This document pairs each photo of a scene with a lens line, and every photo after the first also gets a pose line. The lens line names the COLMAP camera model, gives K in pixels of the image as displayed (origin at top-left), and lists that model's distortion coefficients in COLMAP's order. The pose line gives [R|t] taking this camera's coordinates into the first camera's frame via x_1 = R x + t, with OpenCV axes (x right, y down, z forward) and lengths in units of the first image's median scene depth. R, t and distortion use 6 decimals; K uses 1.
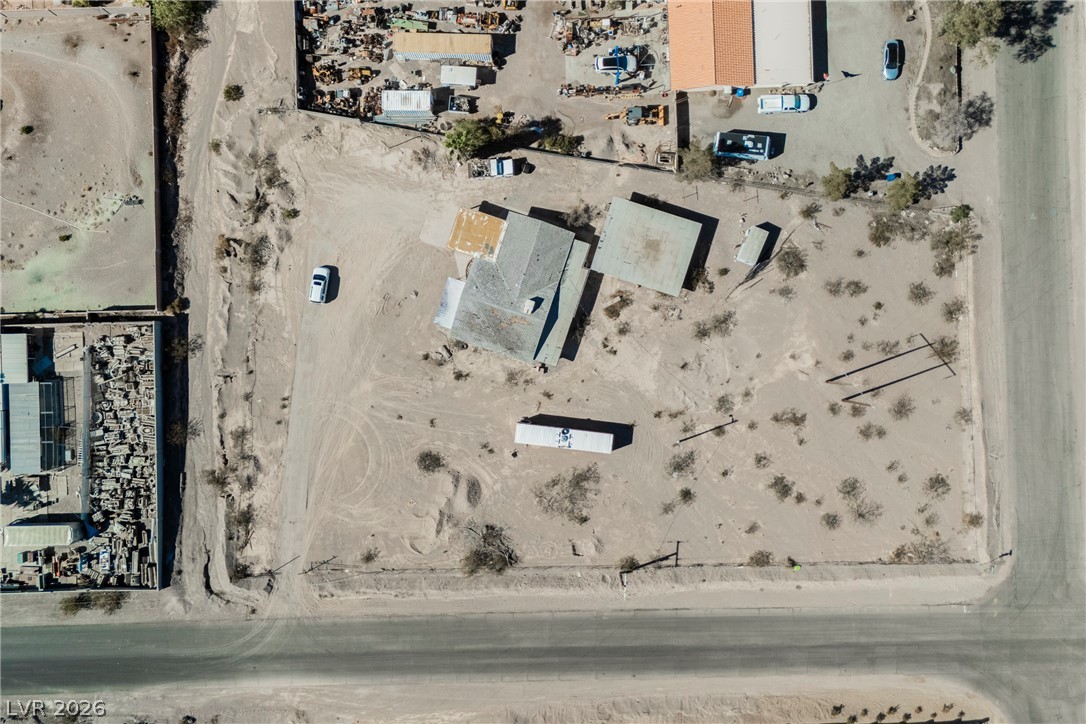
lens RADIAL K [[940.2, 0, 544.7], [0, 940.2, 382.6], [0, 0, 1]] dist [0.081048, -0.088551]
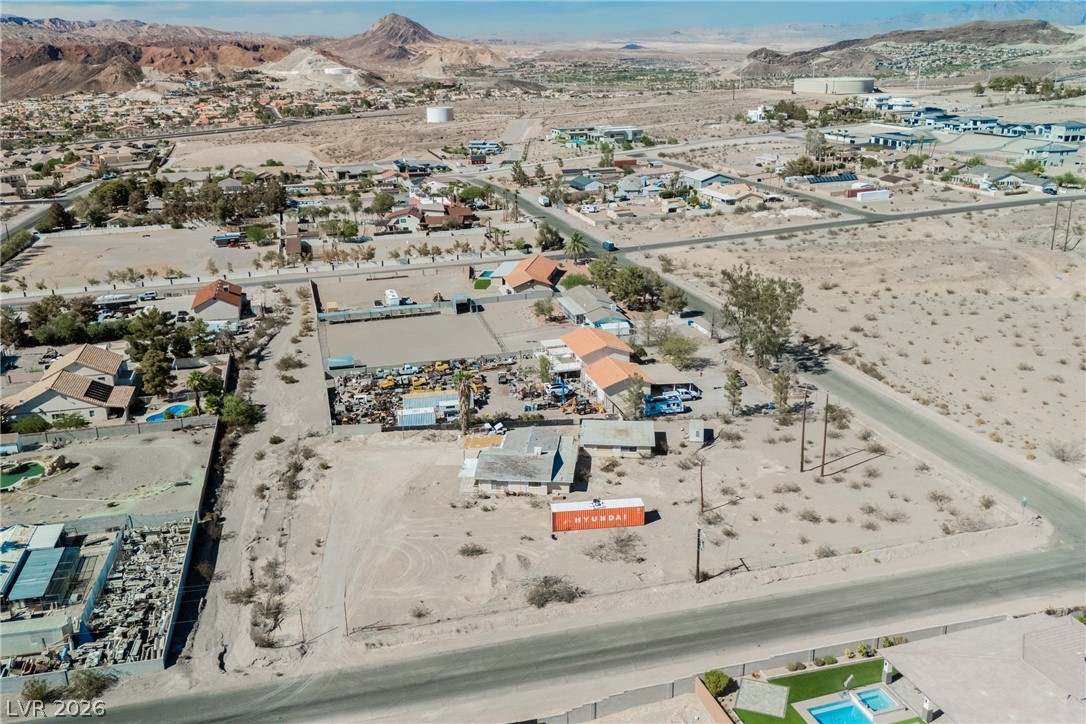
lens RADIAL K [[940.2, 0, 544.7], [0, 940.2, 382.6], [0, 0, 1]] dist [0.081048, -0.088551]
pose [[0.974200, -0.068134, 0.215154, -0.248479], [0.225597, 0.320656, -0.919938, 0.950262], [-0.006311, 0.944742, 0.327754, 0.513312]]
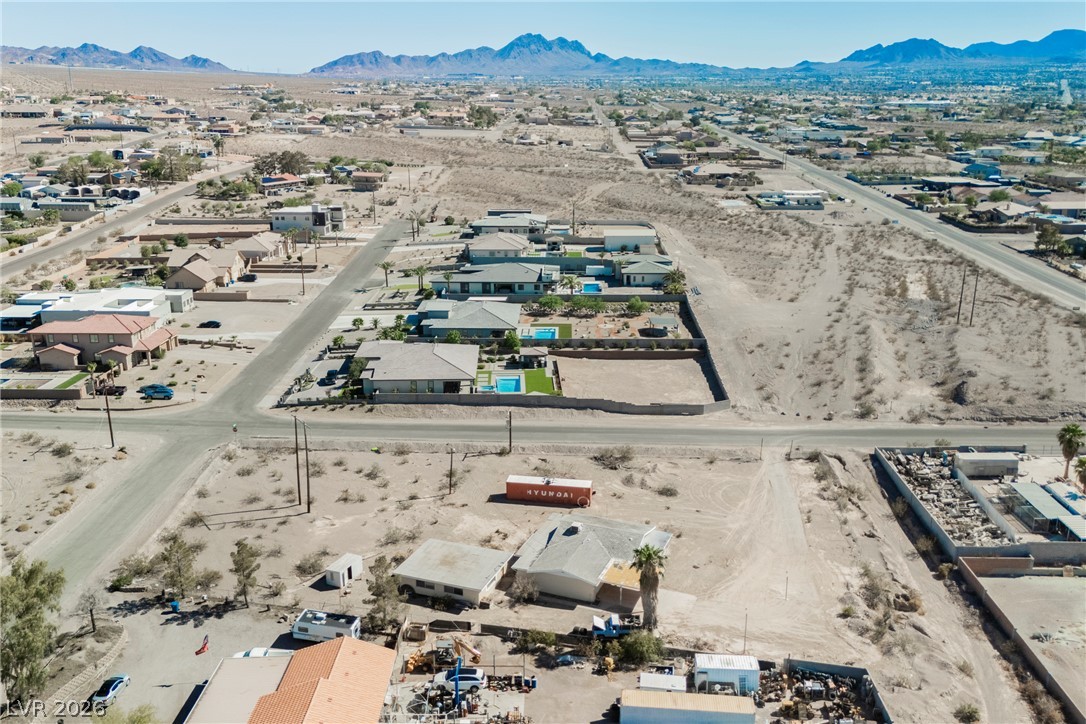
lens RADIAL K [[940.2, 0, 544.7], [0, 940.2, 382.6], [0, 0, 1]] dist [0.081048, -0.088551]
pose [[-0.998347, 0.005272, 0.057226, -0.038643], [0.053013, -0.299937, 0.952485, -0.980115], [0.022186, 0.953944, 0.299162, 0.527030]]
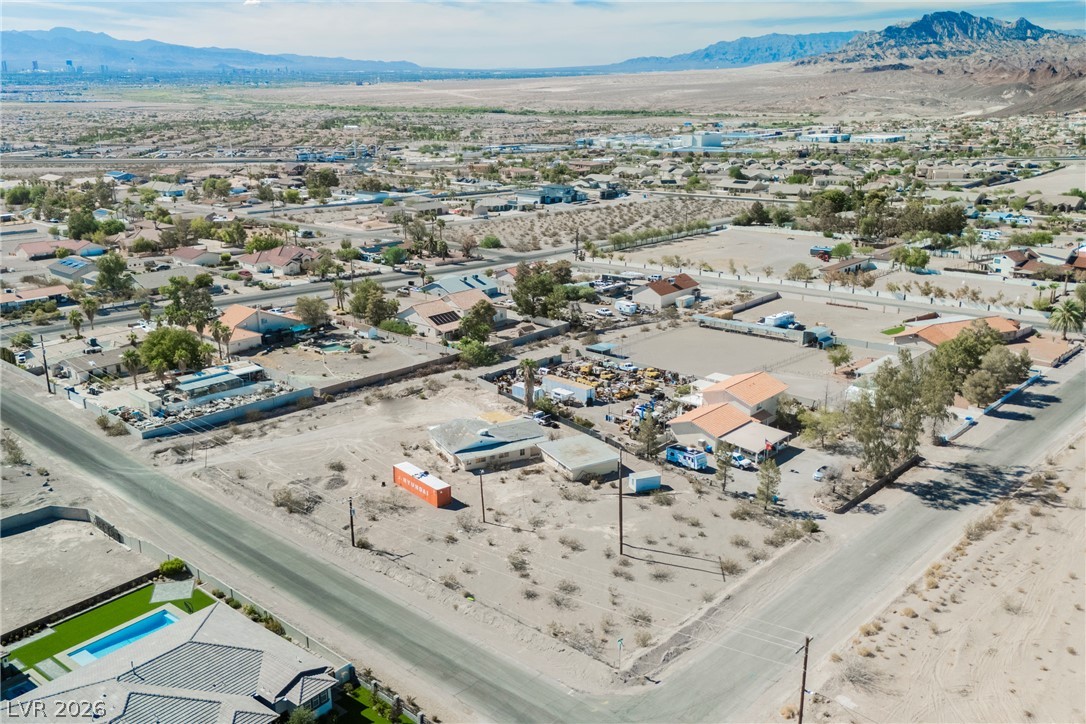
lens RADIAL K [[940.2, 0, 544.7], [0, 940.2, 382.6], [0, 0, 1]] dist [0.081048, -0.088551]
pose [[0.719807, 0.230530, -0.654778, 0.873990], [-0.694095, 0.224728, -0.683908, 0.727949], [-0.010514, 0.946759, 0.321770, 0.488389]]
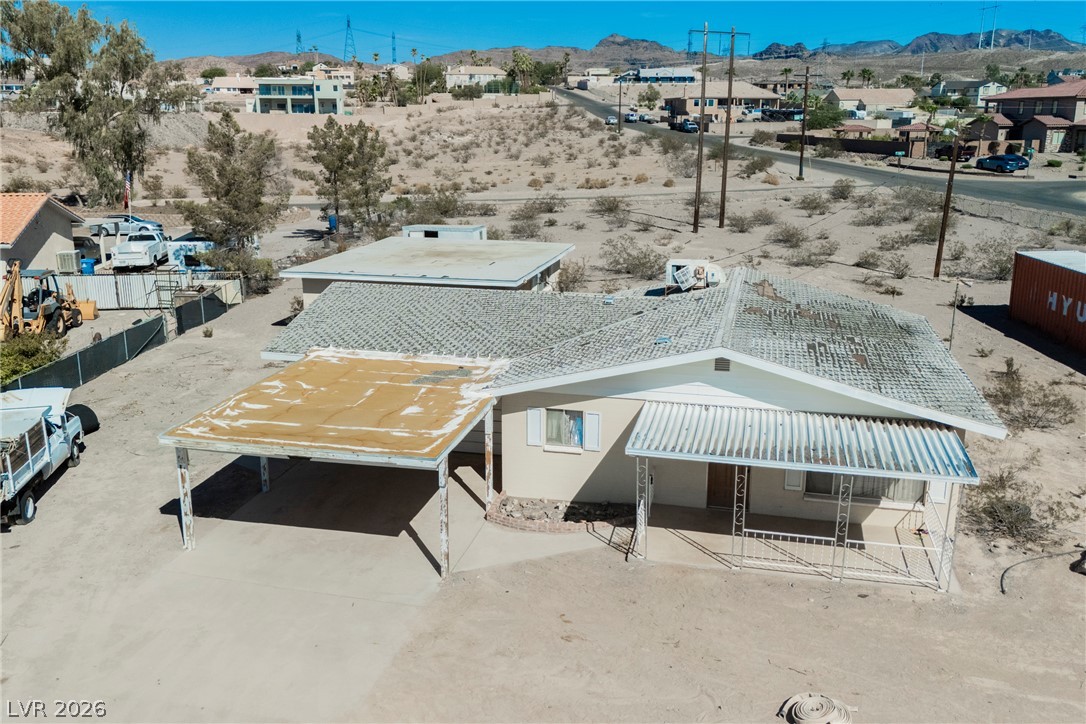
lens RADIAL K [[940.2, 0, 544.7], [0, 940.2, 382.6], [0, 0, 1]] dist [0.081048, -0.088551]
pose [[-0.091435, -0.250129, 0.963885, -0.238145], [0.995801, -0.027273, 0.087385, -0.136765], [0.004430, 0.967828, 0.251573, 0.936946]]
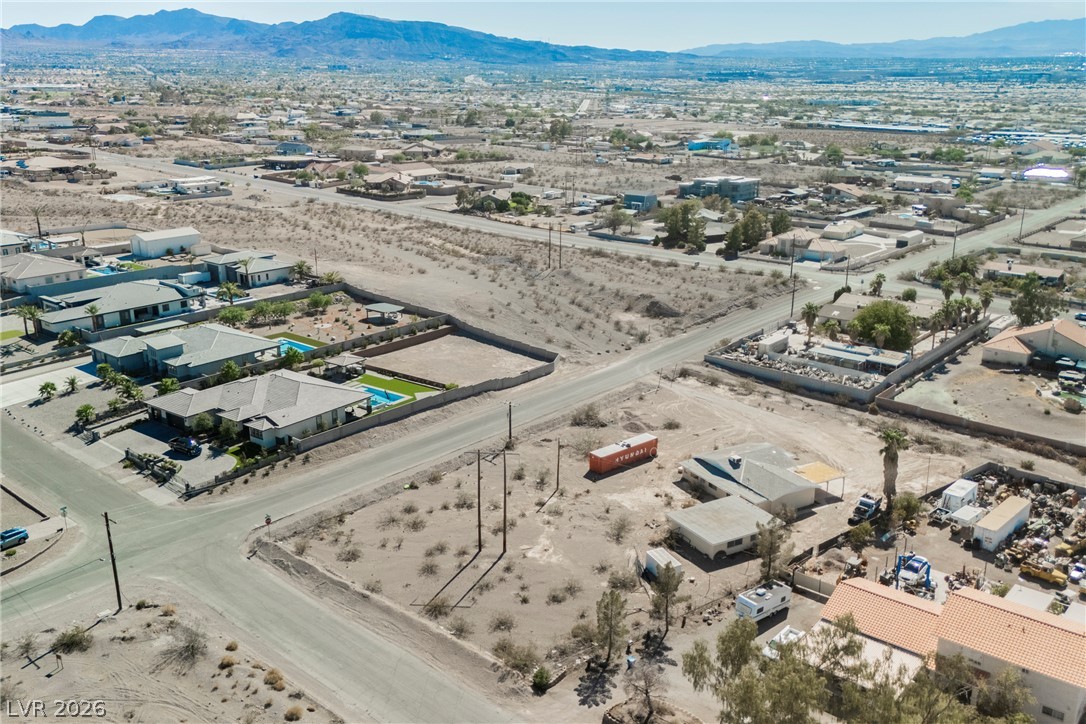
lens RADIAL K [[940.2, 0, 544.7], [0, 940.2, 382.6], [0, 0, 1]] dist [0.081048, -0.088551]
pose [[-0.675865, 0.255264, -0.691409, 0.888870], [-0.736826, -0.212205, 0.641916, -0.612338], [0.017138, 0.943297, 0.331507, 0.508370]]
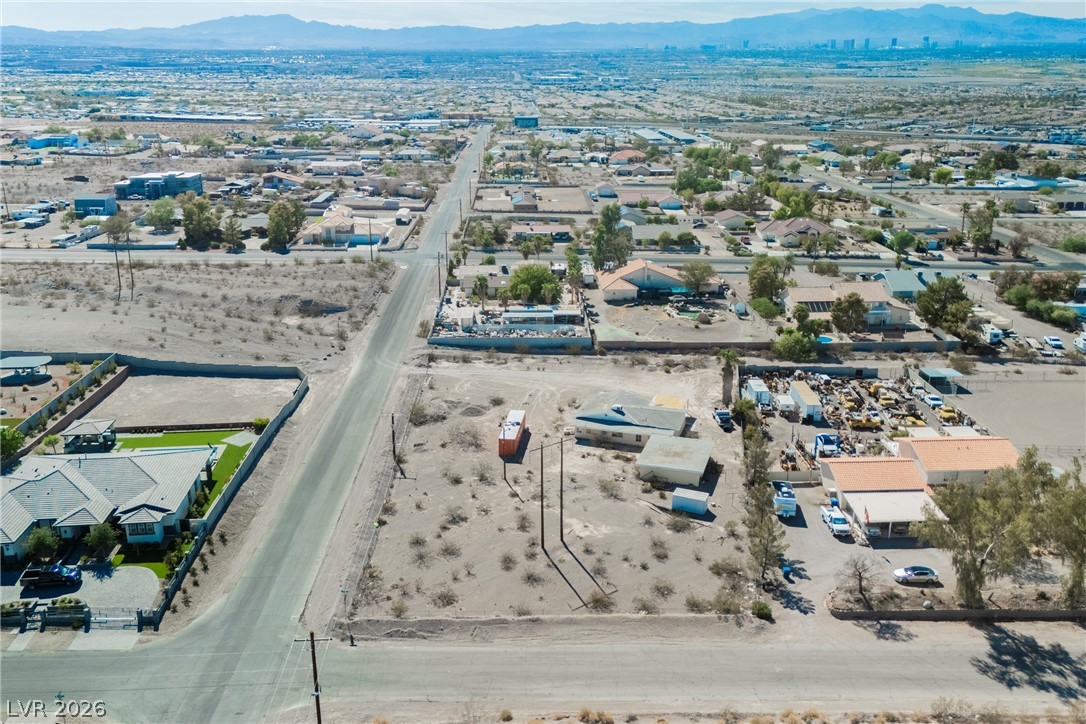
lens RADIAL K [[940.2, 0, 544.7], [0, 940.2, 382.6], [0, 0, 1]] dist [0.081048, -0.088551]
pose [[-0.000388, 0.347104, -0.937827, 1.138509], [-0.999998, 0.001634, 0.001019, 0.014846], [0.001886, 0.937825, 0.347103, 0.506240]]
